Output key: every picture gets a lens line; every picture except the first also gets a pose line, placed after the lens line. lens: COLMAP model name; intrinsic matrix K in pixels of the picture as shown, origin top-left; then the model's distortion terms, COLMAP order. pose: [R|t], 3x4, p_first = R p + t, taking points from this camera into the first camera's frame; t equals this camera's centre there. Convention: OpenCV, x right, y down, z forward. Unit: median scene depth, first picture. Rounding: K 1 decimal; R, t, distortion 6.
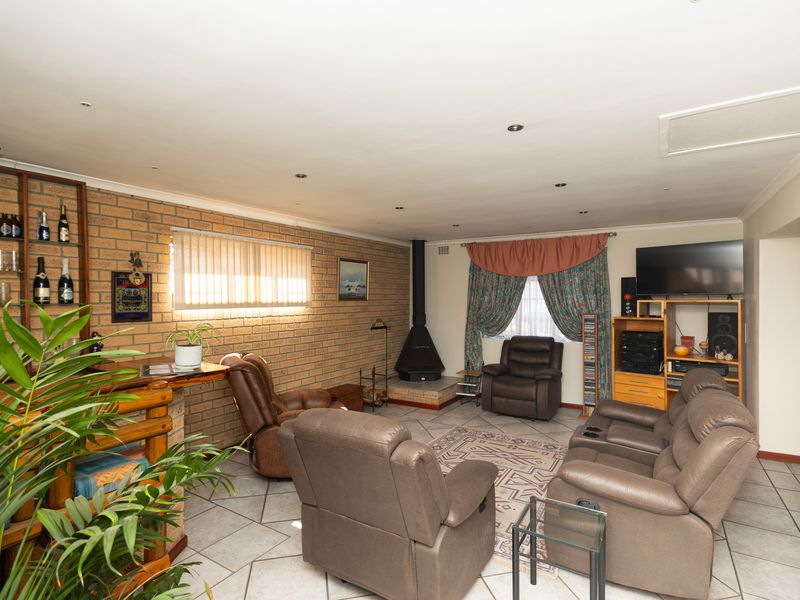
lens RADIAL K [[414.7, 0, 397.9], [0, 414.7, 298.6], [0, 0, 1]] dist [0.004452, 0.000290]
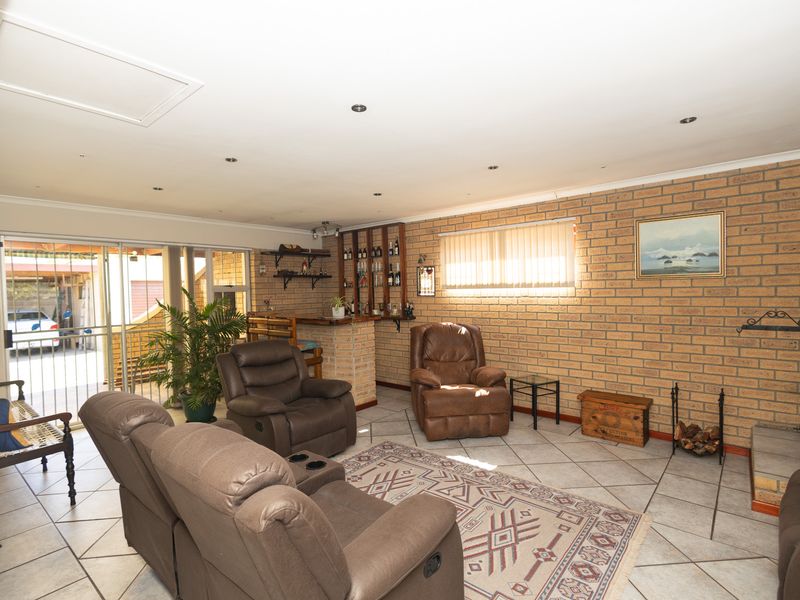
lens RADIAL K [[414.7, 0, 400.6], [0, 414.7, 302.1], [0, 0, 1]] dist [0.004452, 0.000290]
pose [[-0.140435, 0.037994, -0.989361, 0.772997], [0.018258, 0.999193, 0.035780, 0.013379], [0.989922, -0.013039, -0.141015, 0.853335]]
